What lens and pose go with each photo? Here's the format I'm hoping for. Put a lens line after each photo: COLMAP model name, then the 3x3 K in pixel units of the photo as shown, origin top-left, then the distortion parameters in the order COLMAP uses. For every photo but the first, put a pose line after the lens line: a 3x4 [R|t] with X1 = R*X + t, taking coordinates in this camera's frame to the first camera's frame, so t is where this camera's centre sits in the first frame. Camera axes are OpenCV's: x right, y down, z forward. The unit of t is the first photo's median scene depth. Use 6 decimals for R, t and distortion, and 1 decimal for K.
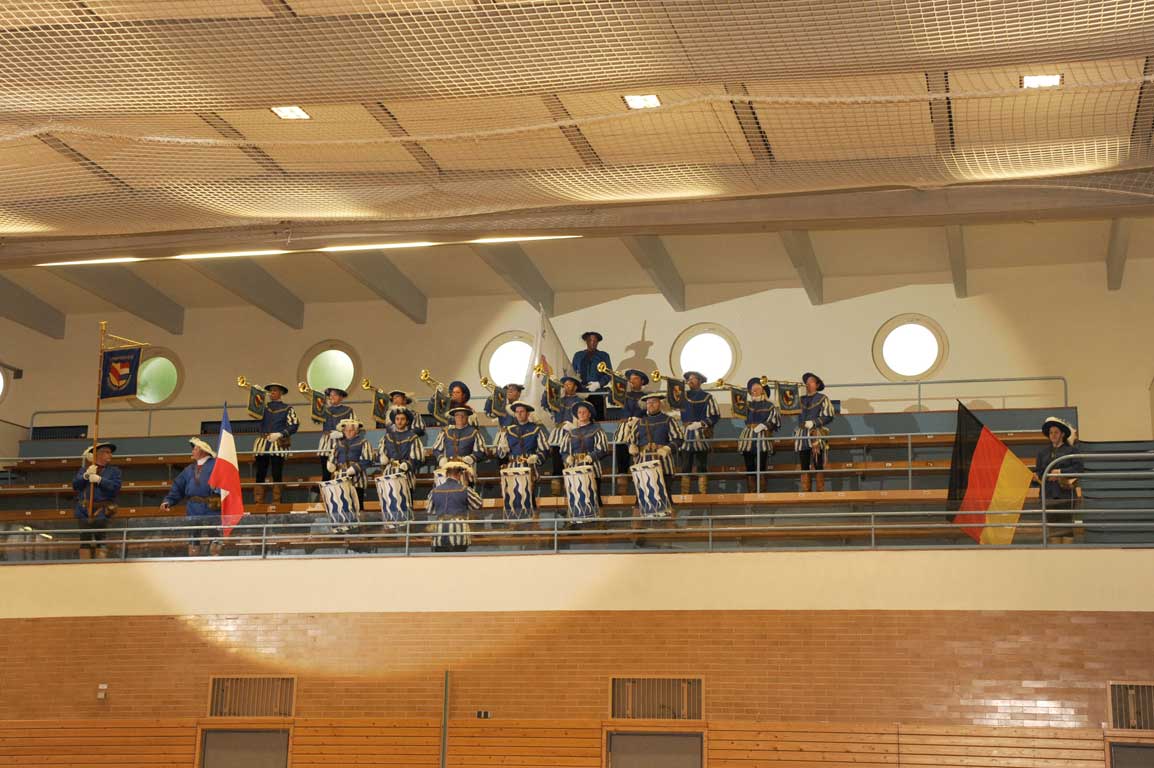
lens RADIAL K [[1659.3, 0, 599.6], [0, 1659.3, 384.3], [0, 0, 1]] dist [0.121149, 0.076394]
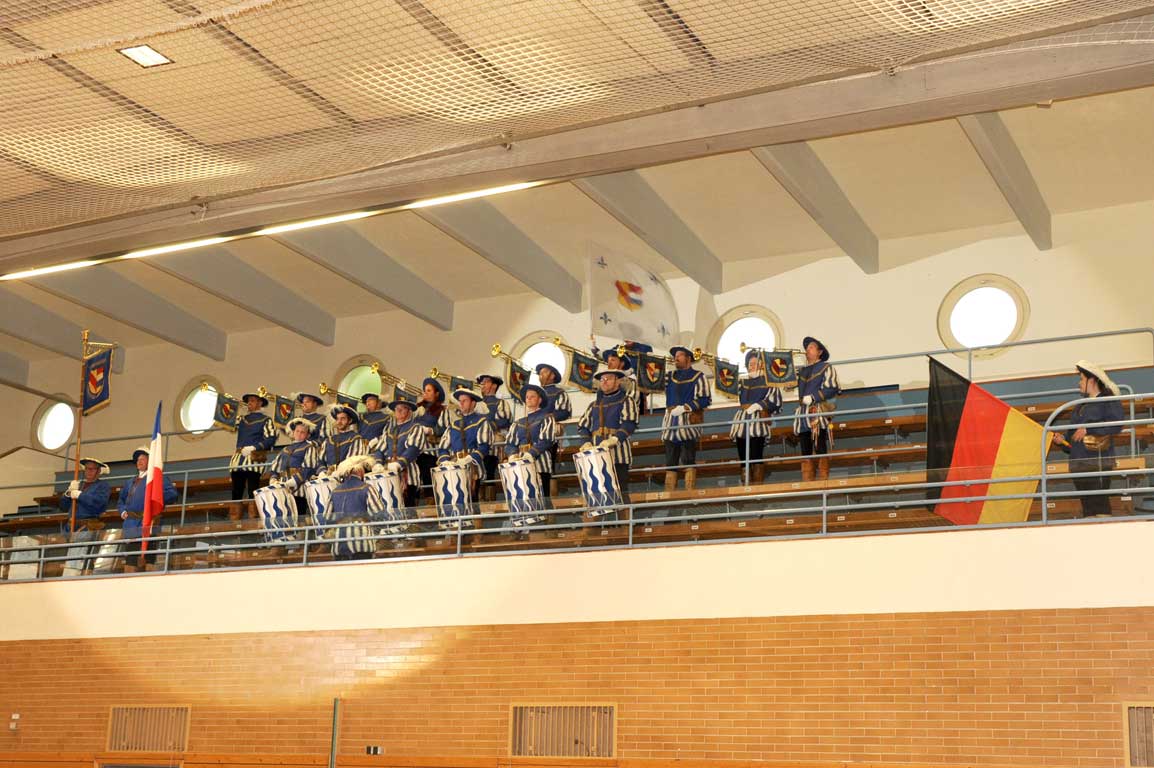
lens RADIAL K [[1514.2, 0, 575.4], [0, 1514.2, 475.2], [0, 0, 1]] dist [0.019108, 0.030892]
pose [[0.970728, -0.038066, -0.237147, 0.200720], [0.038546, 0.999253, -0.002612, 0.061900], [0.237070, -0.006606, 0.971470, 0.268968]]
